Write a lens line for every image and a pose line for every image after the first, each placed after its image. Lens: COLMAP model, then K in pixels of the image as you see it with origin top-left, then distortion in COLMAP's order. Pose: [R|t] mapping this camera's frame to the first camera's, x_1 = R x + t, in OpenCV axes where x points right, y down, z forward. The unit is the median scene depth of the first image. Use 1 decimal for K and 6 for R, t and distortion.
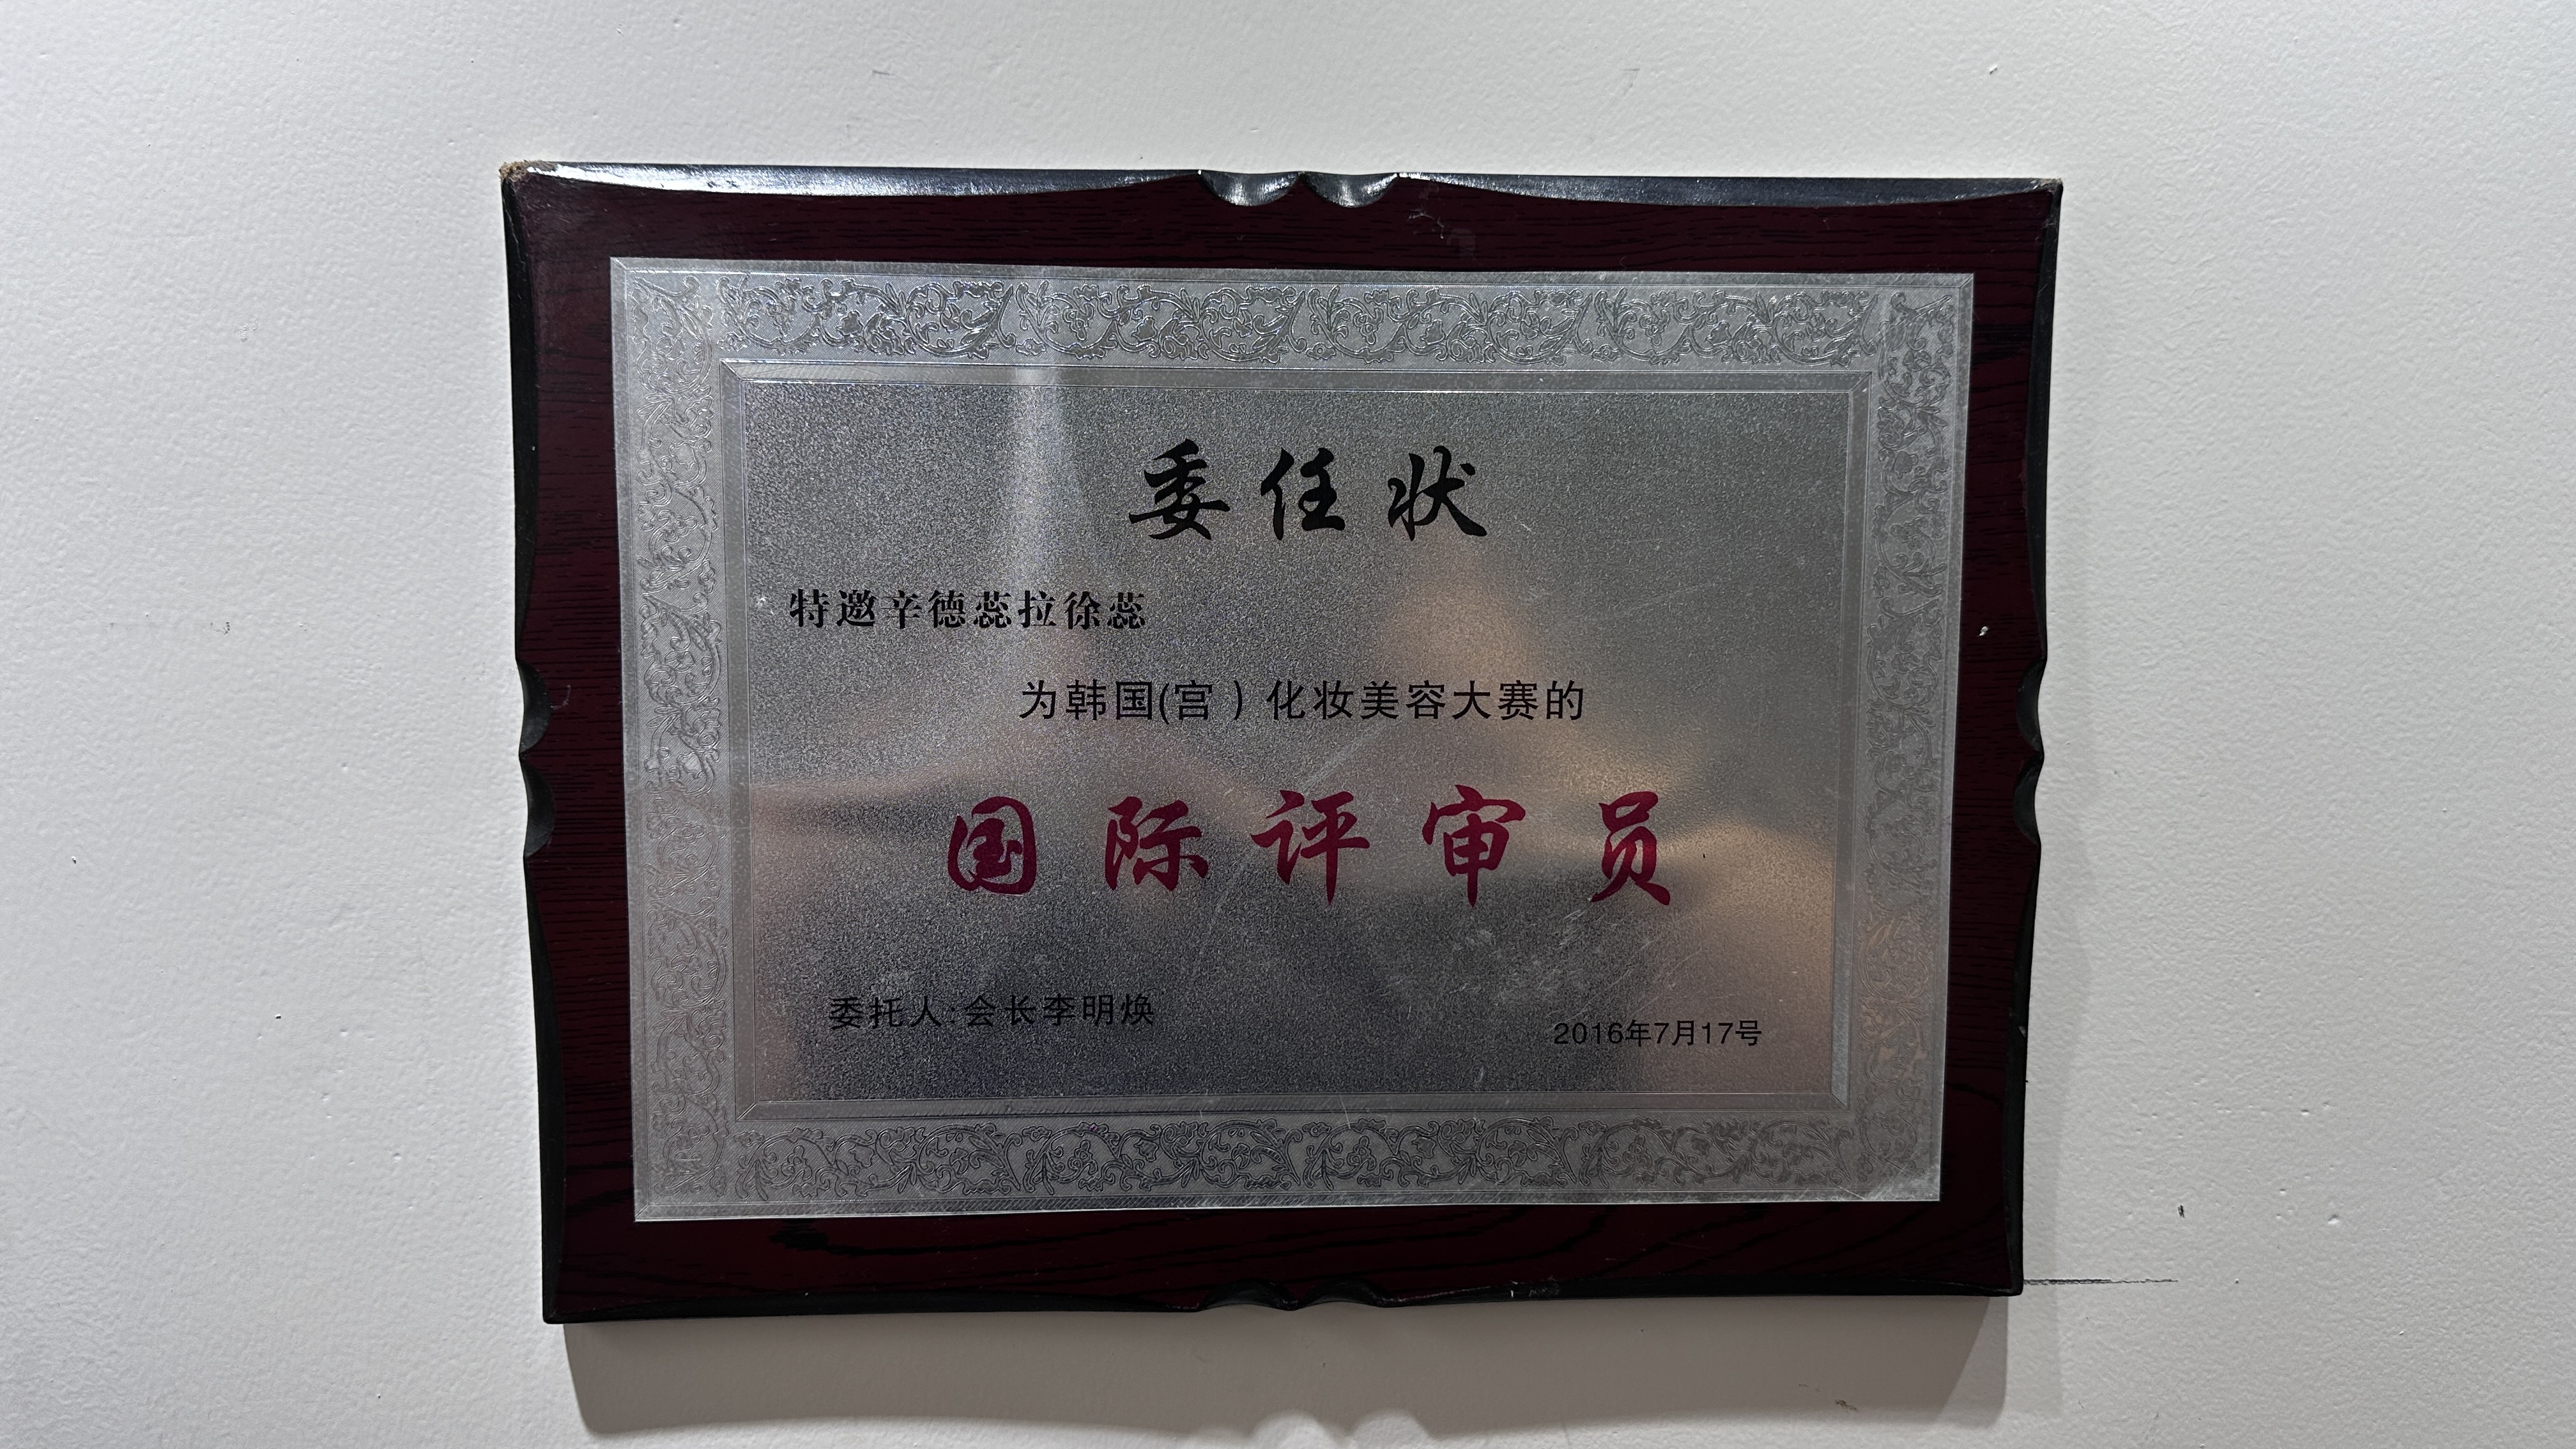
lens RADIAL K [[1726.9, 0, 1288.0], [0, 1726.9, 724.5], [0, 0, 1]] dist [-0.003462, -0.007464]
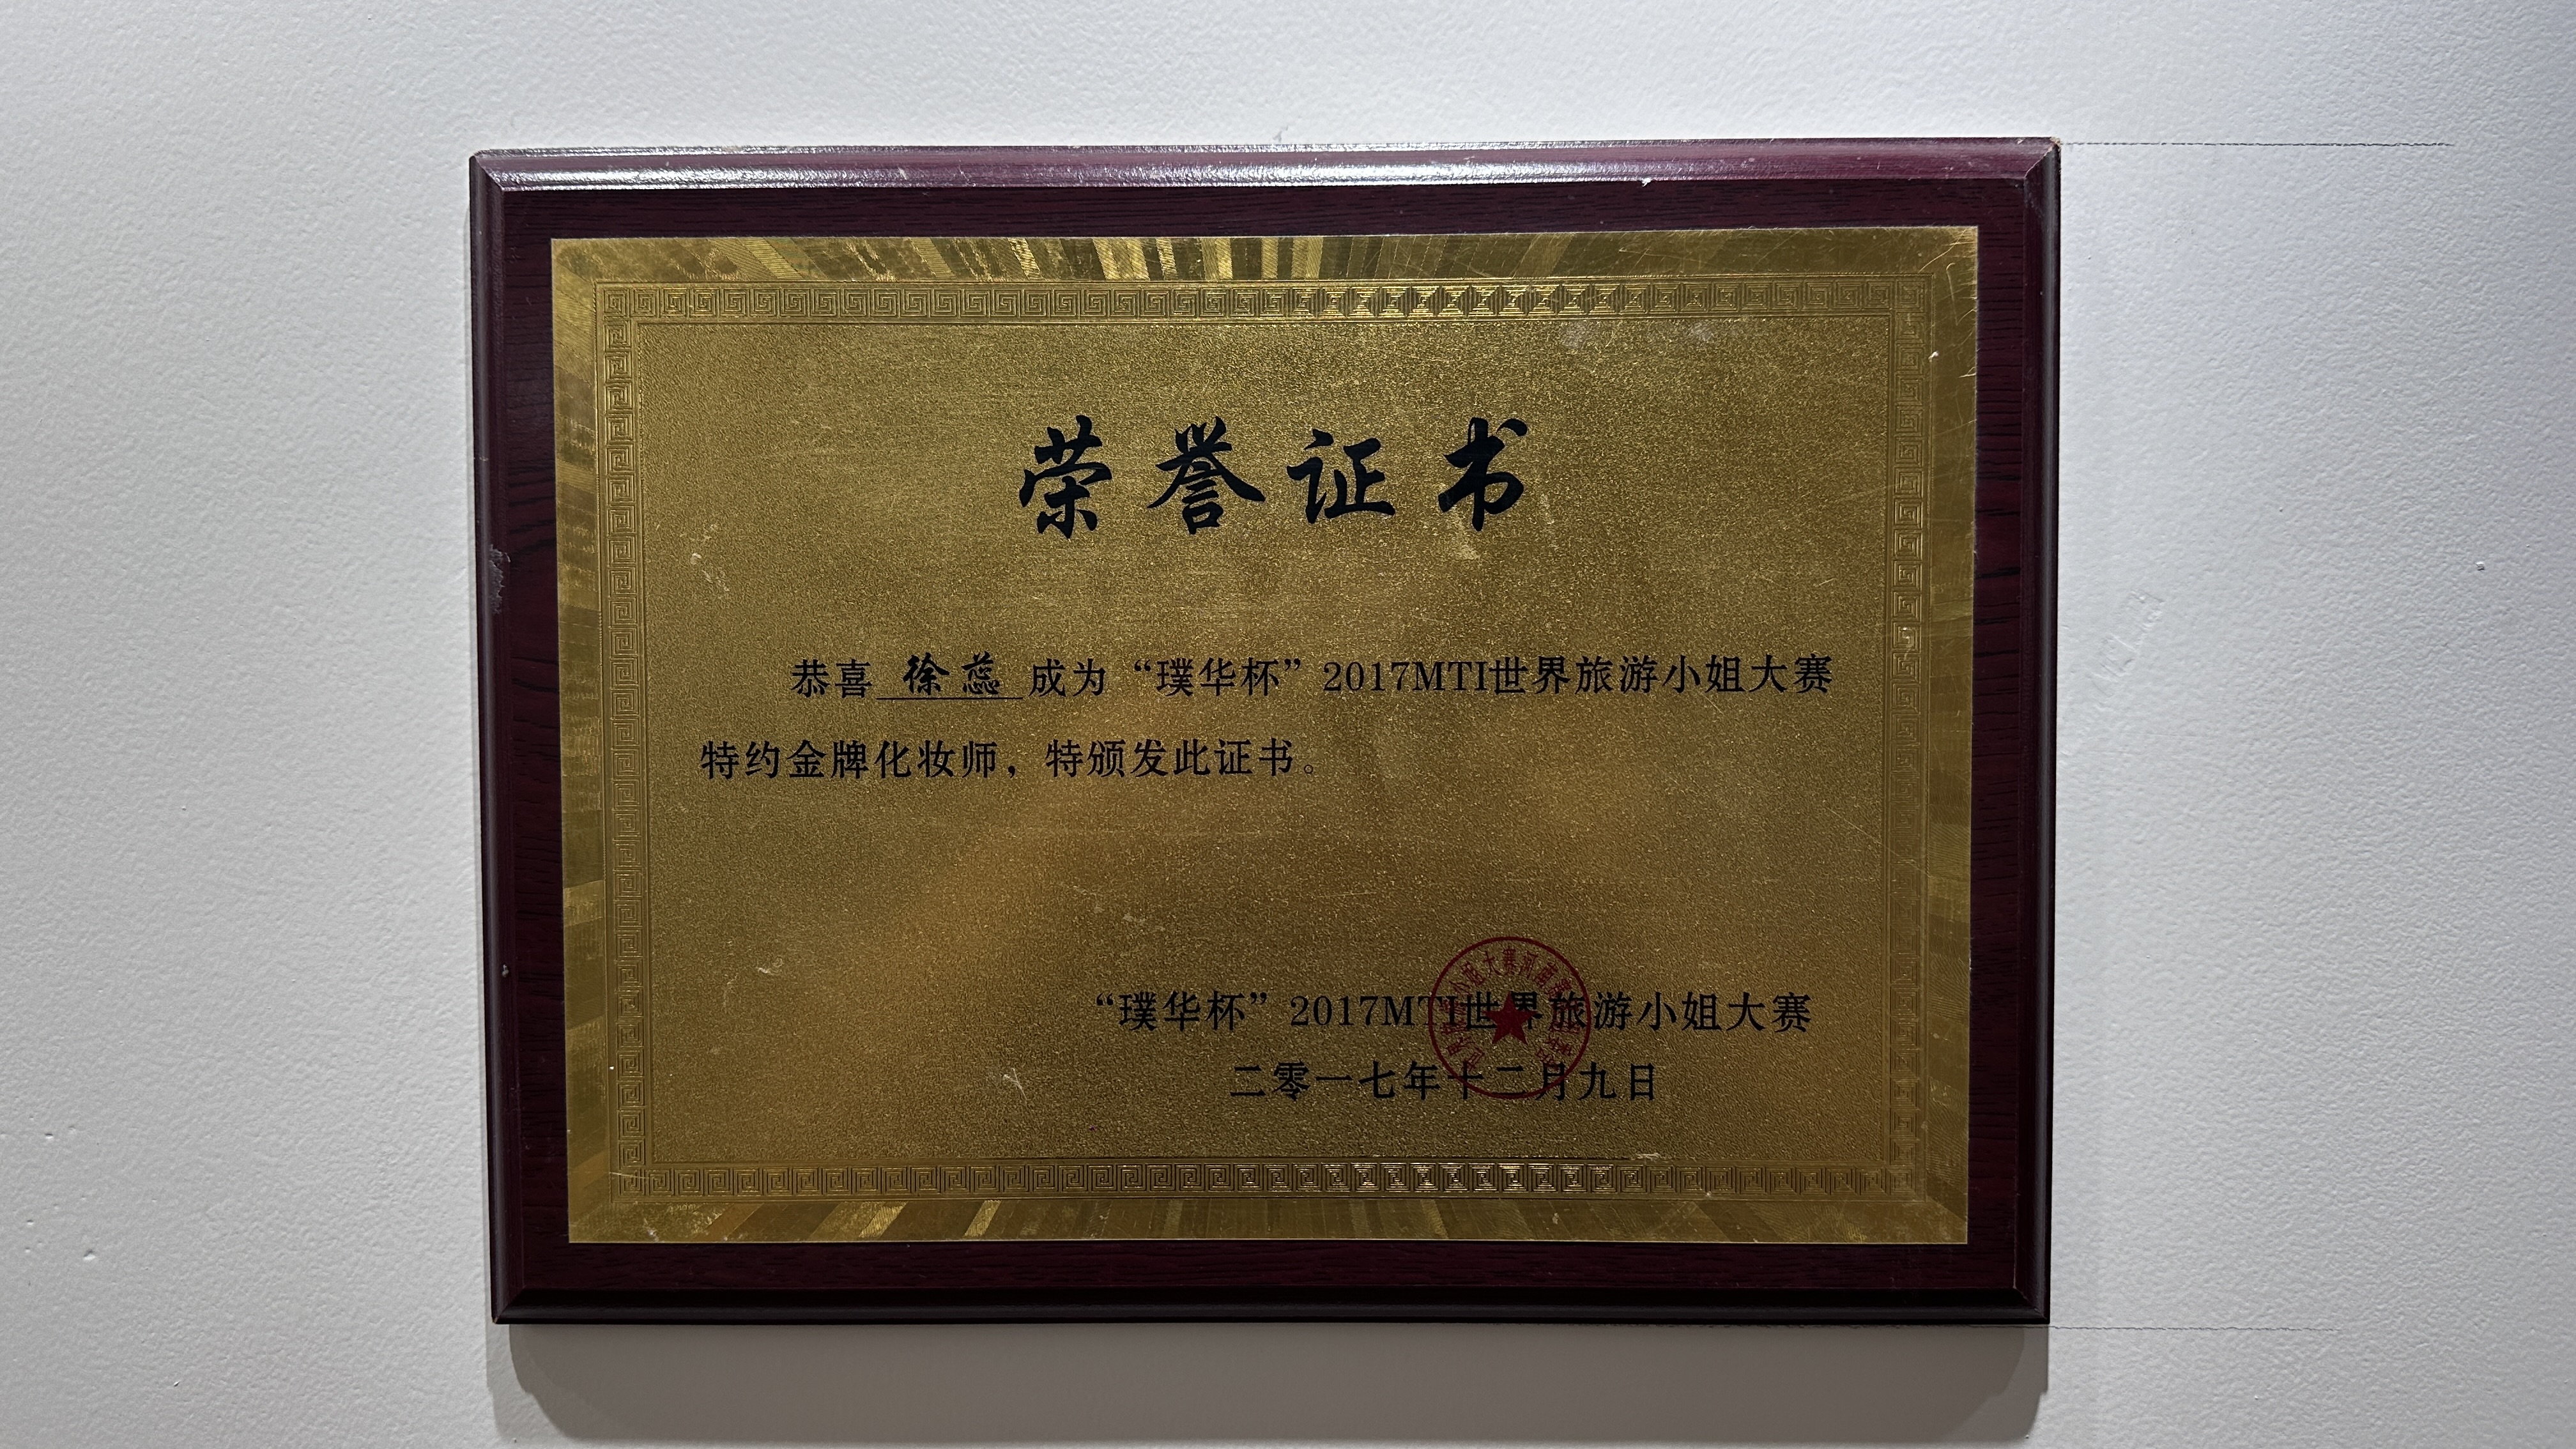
lens RADIAL K [[1552.7, 0, 1288.0], [0, 1552.7, 724.5], [0, 0, 1]] dist [-0.005726, -0.003676]
pose [[0.998298, -0.000974, -0.058319, 1.318190], [-0.001824, 0.998851, -0.047896, 0.043864], [0.058298, 0.047921, 0.997148, 0.206908]]
